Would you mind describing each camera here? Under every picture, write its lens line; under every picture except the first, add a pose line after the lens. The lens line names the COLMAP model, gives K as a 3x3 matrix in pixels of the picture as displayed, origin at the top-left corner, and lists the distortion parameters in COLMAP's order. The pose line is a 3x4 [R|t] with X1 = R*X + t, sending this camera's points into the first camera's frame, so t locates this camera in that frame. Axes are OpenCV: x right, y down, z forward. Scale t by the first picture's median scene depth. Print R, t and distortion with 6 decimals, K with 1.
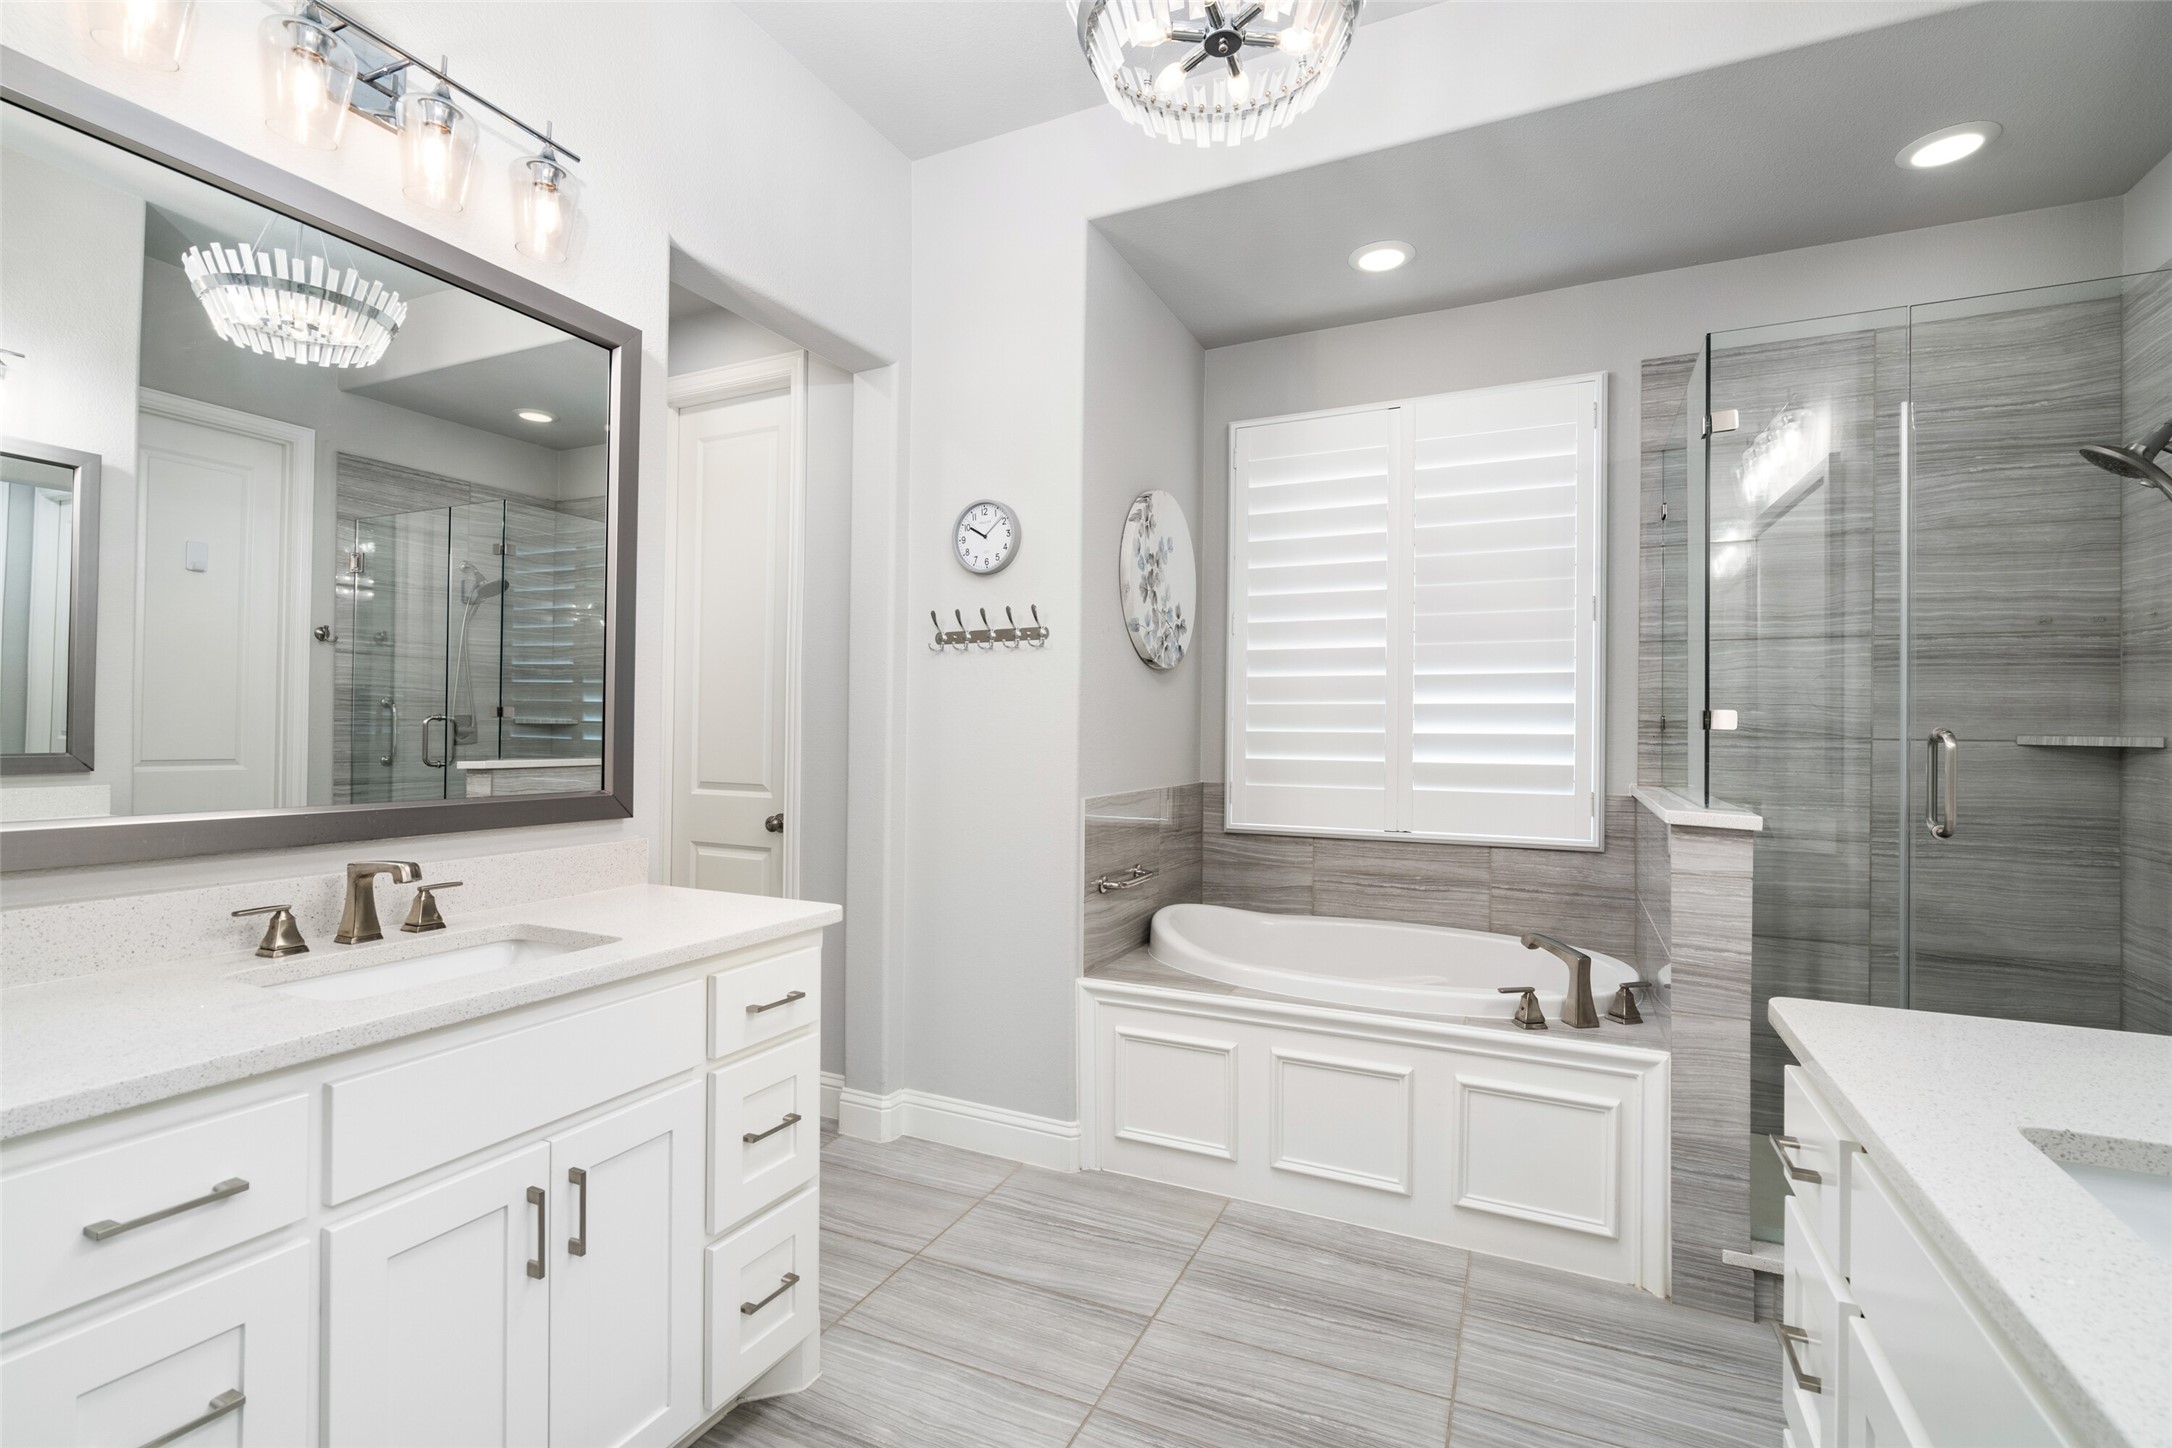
lens RADIAL K [[994.4, 0, 1086.0], [0, 994.4, 724.0], [0, 0, 1]] dist [-0.002982, -0.000095]
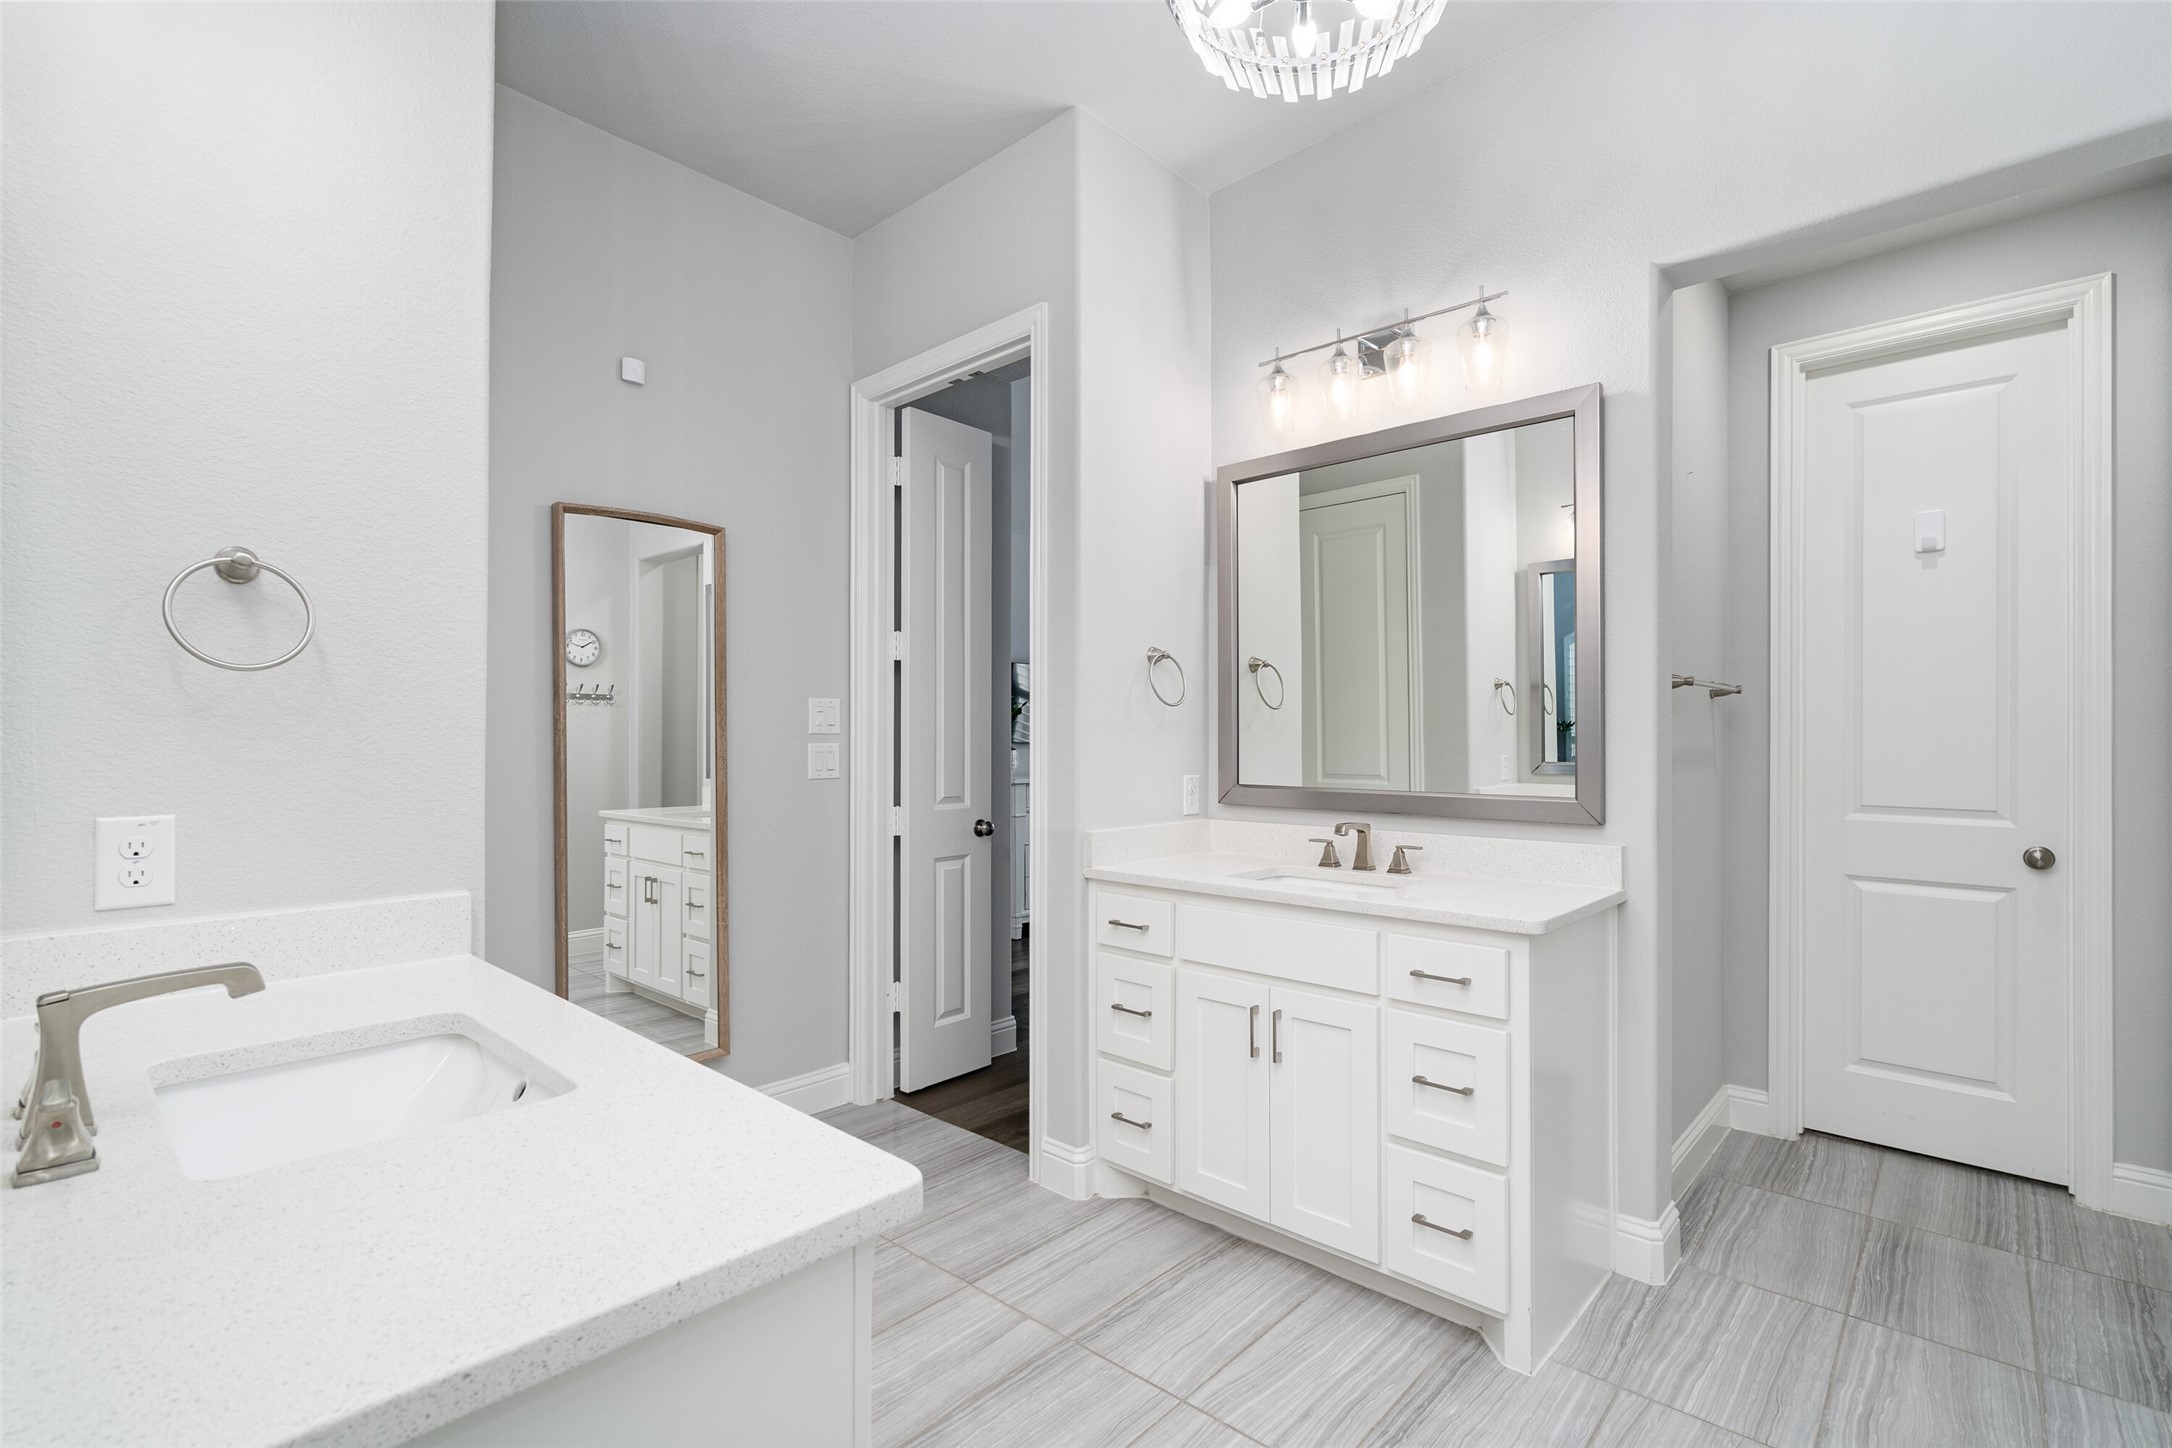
lens RADIAL K [[994.4, 0, 1086.0], [0, 994.4, 724.0], [0, 0, 1]] dist [-0.002982, -0.000095]
pose [[-0.301046, -0.012642, -0.953526, 1.138322], [0.001854, 0.999902, -0.013842, -0.007629], [0.953608, -0.005935, -0.300994, 1.164502]]
